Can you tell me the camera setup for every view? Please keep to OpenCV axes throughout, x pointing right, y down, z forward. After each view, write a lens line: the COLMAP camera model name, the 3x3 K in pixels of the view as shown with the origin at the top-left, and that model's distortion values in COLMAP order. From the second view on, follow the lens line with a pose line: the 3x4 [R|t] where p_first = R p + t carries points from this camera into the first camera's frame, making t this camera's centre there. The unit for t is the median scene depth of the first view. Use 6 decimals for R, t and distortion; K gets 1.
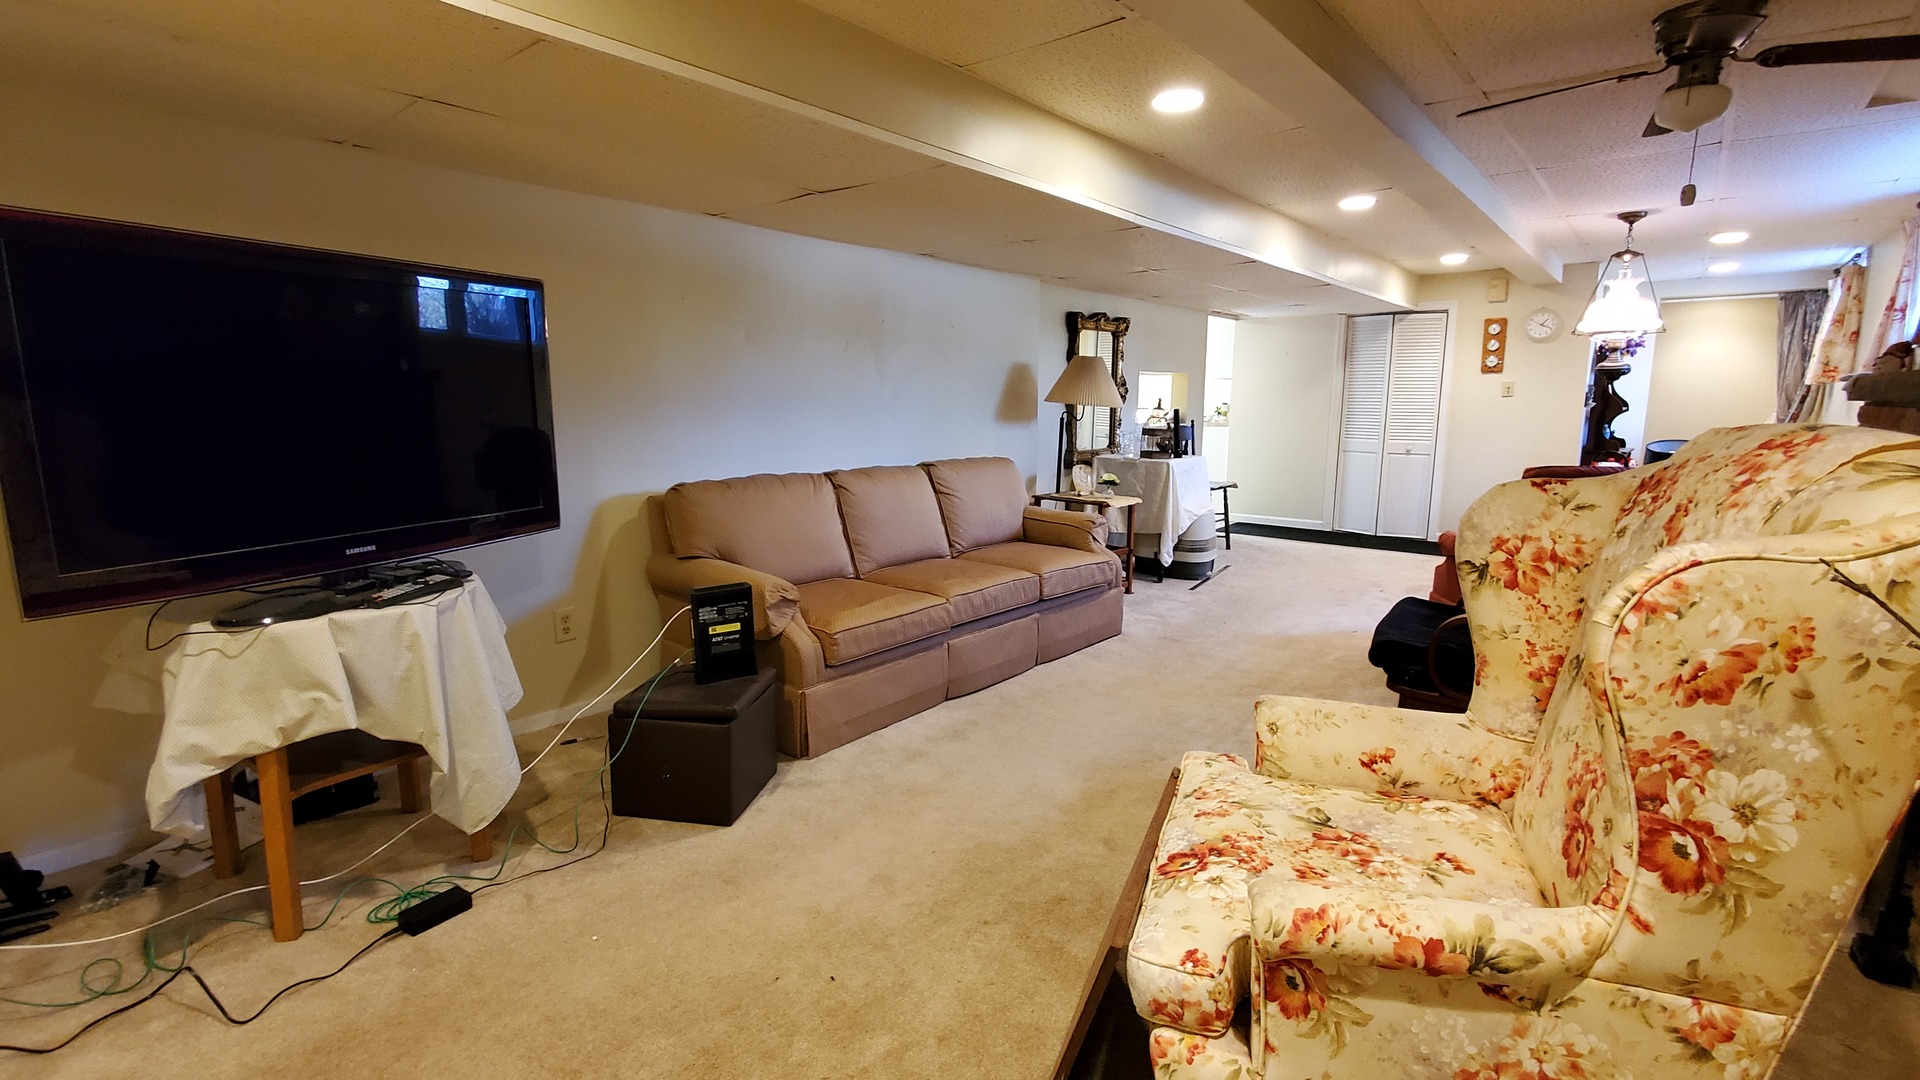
lens RADIAL K [[888.2, 0, 960.0], [0, 888.2, 540.0], [0, 0, 1]] dist [0.012253, -0.000208]
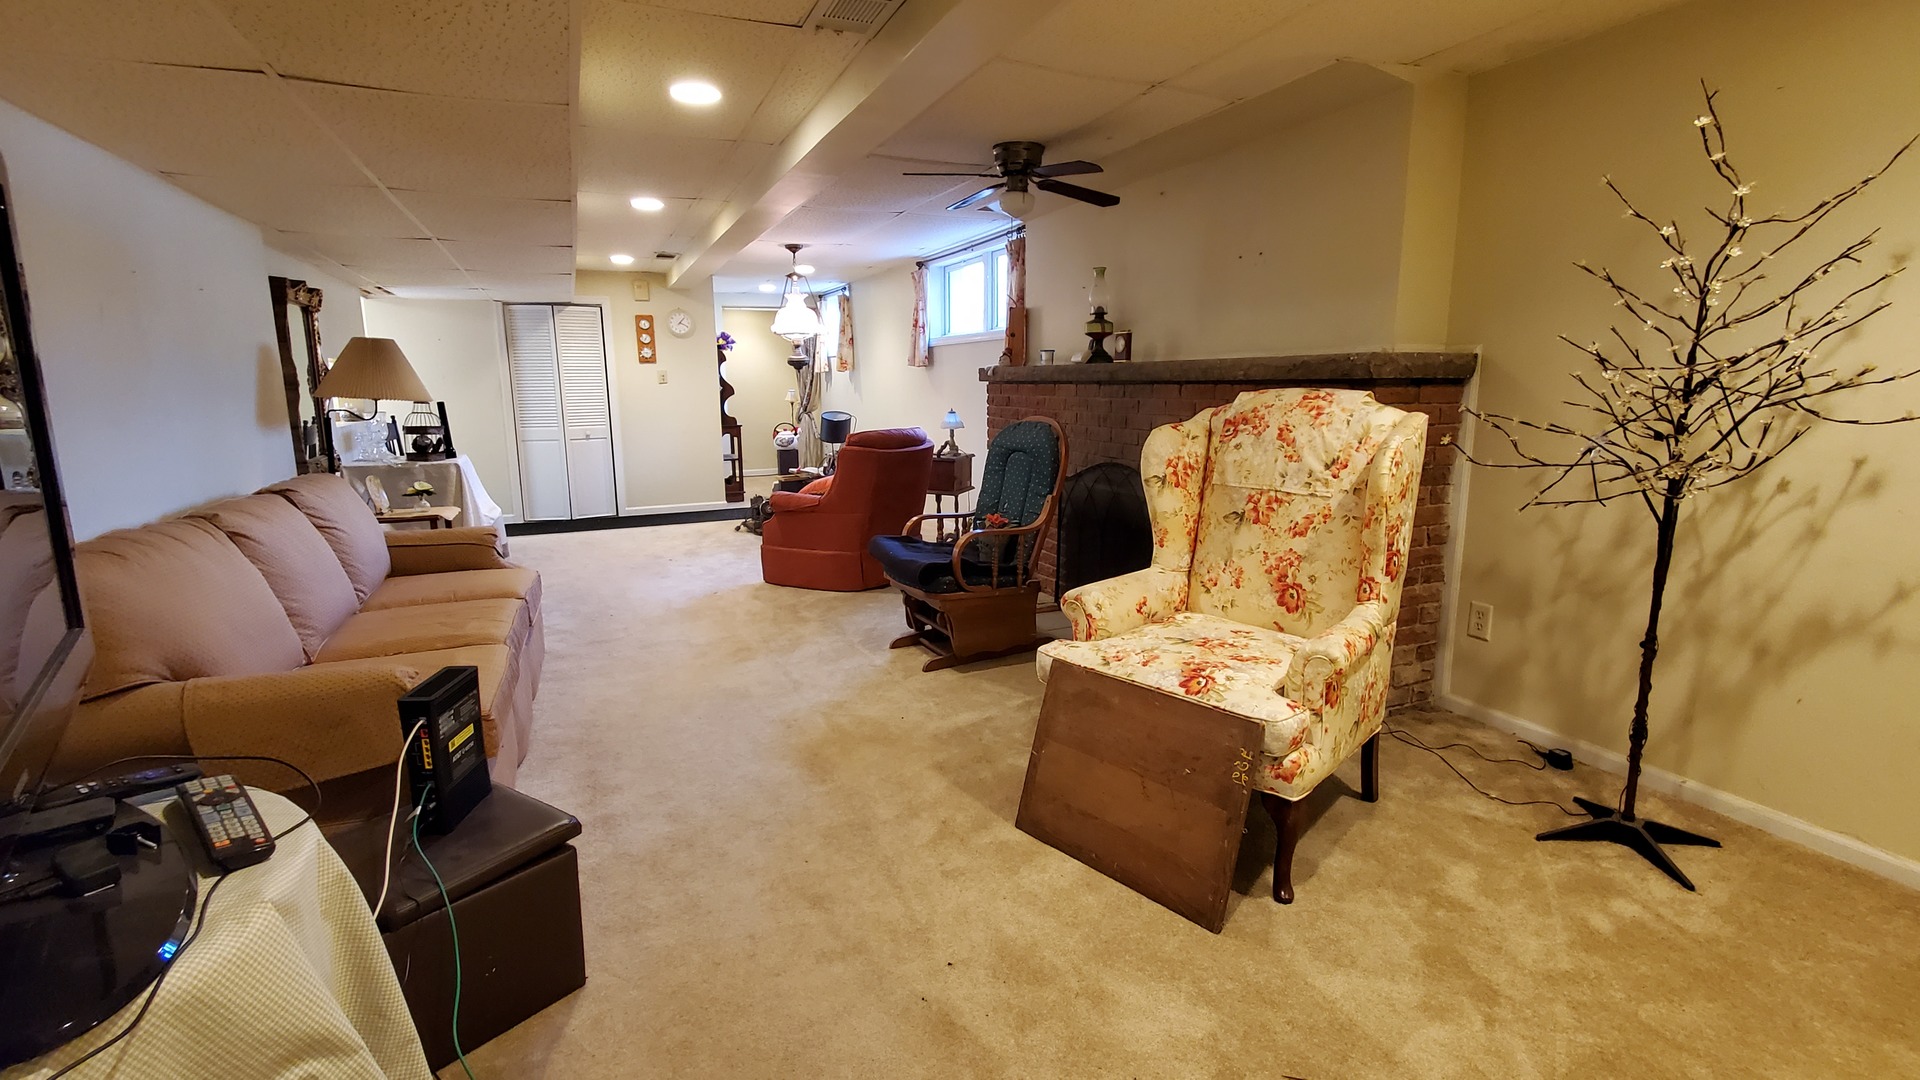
lens RADIAL K [[888.2, 0, 960.0], [0, 888.2, 540.0], [0, 0, 1]] dist [0.012253, -0.000208]
pose [[0.442578, -0.170839, 0.880306, -0.473626], [0.160155, 0.980960, 0.109854, -0.043585], [-0.882312, 0.092367, 0.461512, 0.239796]]
